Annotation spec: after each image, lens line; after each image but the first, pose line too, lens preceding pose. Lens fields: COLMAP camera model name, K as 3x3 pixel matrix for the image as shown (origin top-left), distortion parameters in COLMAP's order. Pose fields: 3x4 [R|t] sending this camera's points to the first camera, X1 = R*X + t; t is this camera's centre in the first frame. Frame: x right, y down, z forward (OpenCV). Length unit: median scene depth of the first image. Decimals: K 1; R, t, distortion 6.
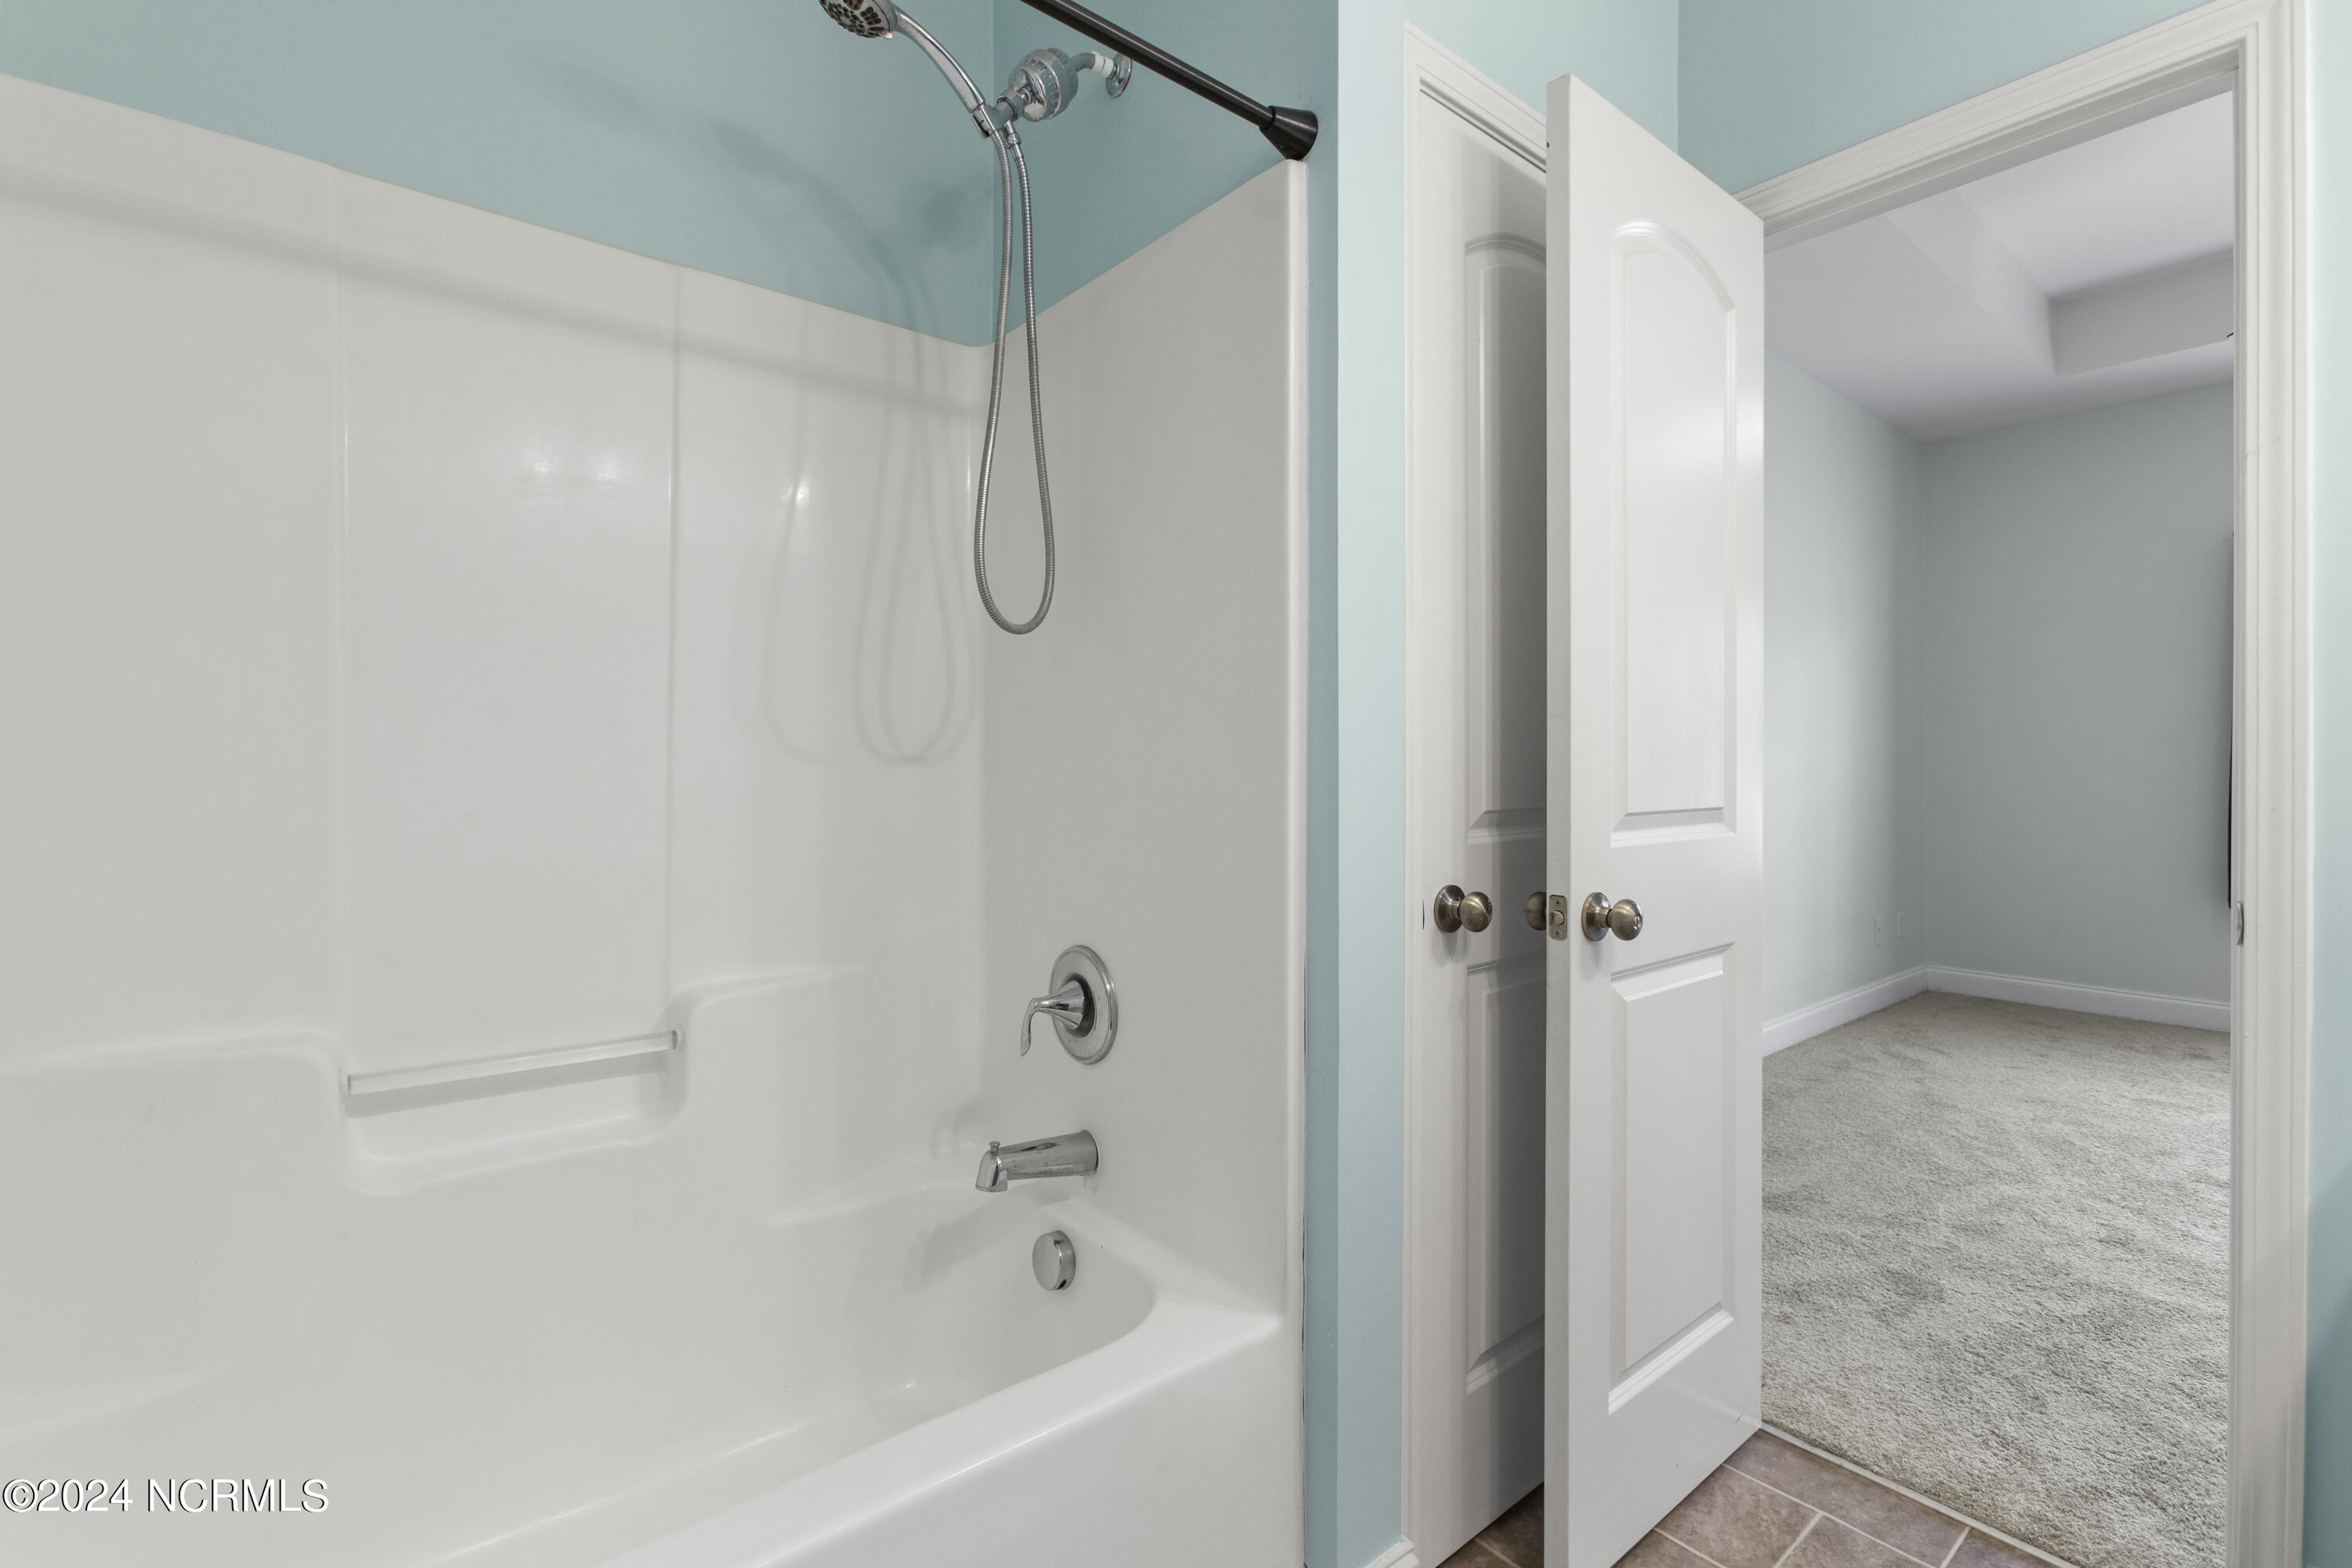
lens RADIAL K [[1067.3, 0, 1187.1], [0, 1067.3, 768.0], [0, 0, 1]] dist [-0.000487, 0.000048]
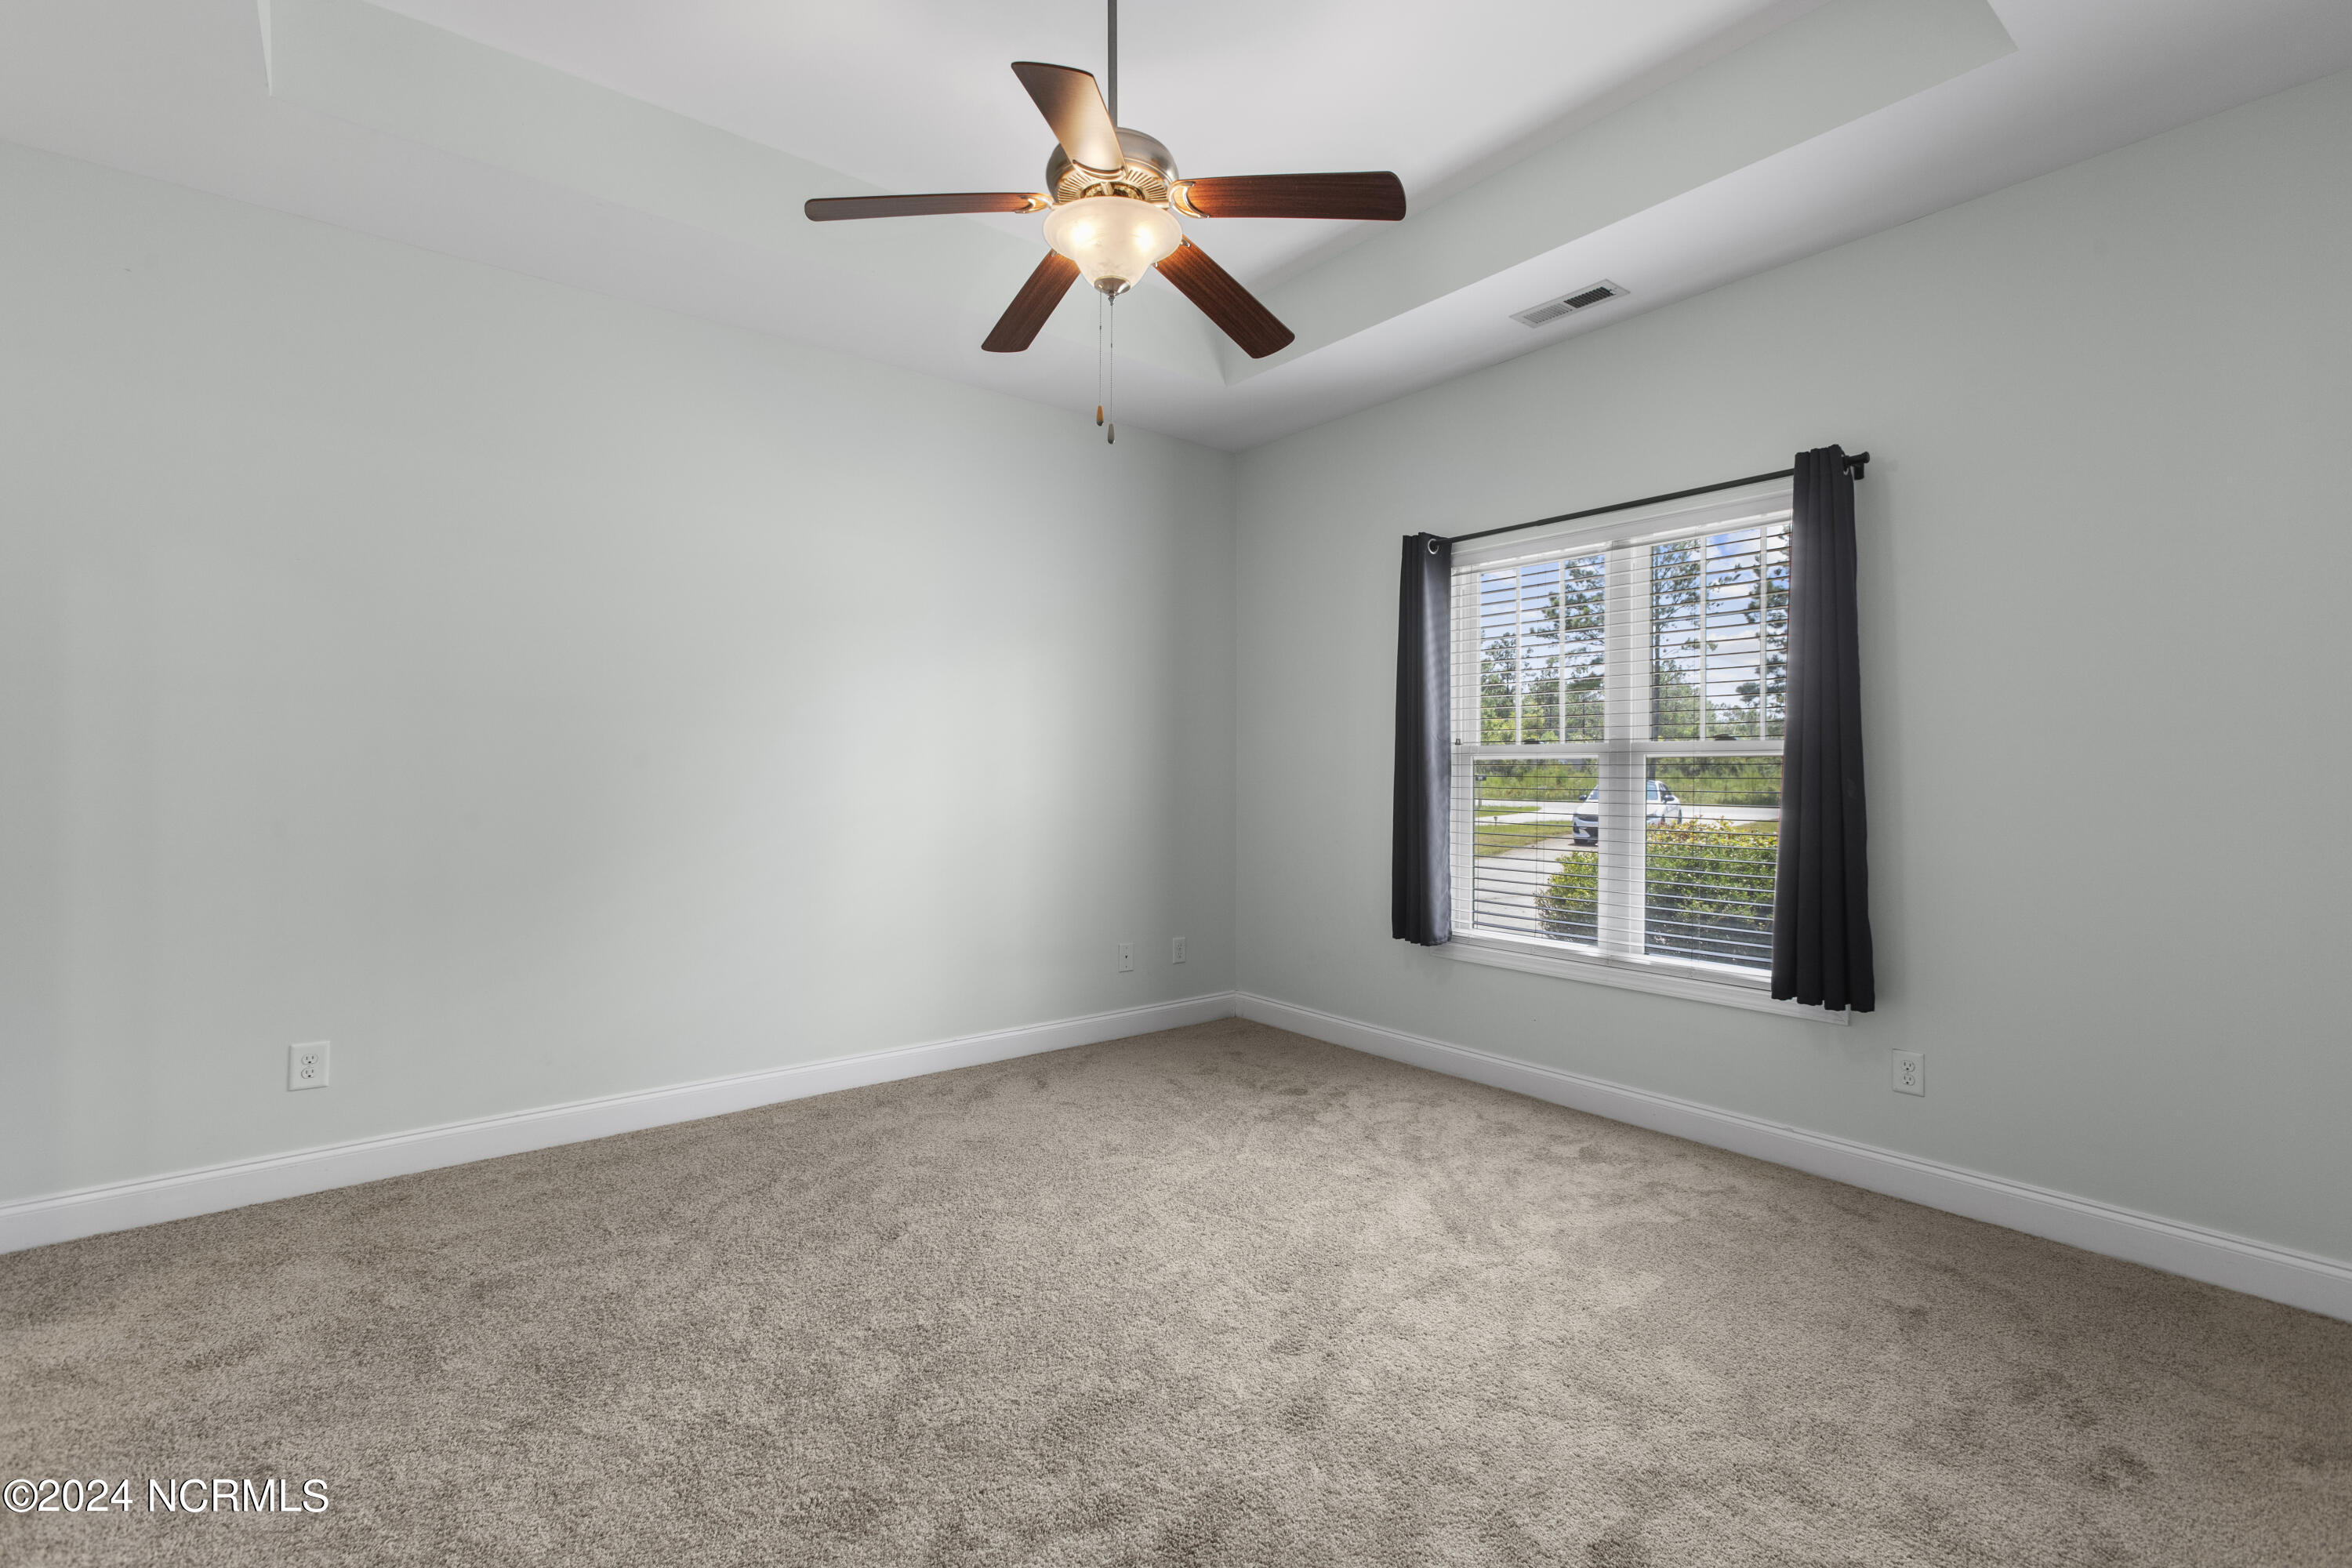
lens RADIAL K [[1067.3, 0, 1187.1], [0, 1067.3, 768.0], [0, 0, 1]] dist [-0.000487, 0.000048]
pose [[0.999844, 0.001985, -0.017566, 0.697412], [-0.002163, 0.999947, -0.010107, -0.007401], [0.017545, 0.010144, 0.999795, 0.033748]]
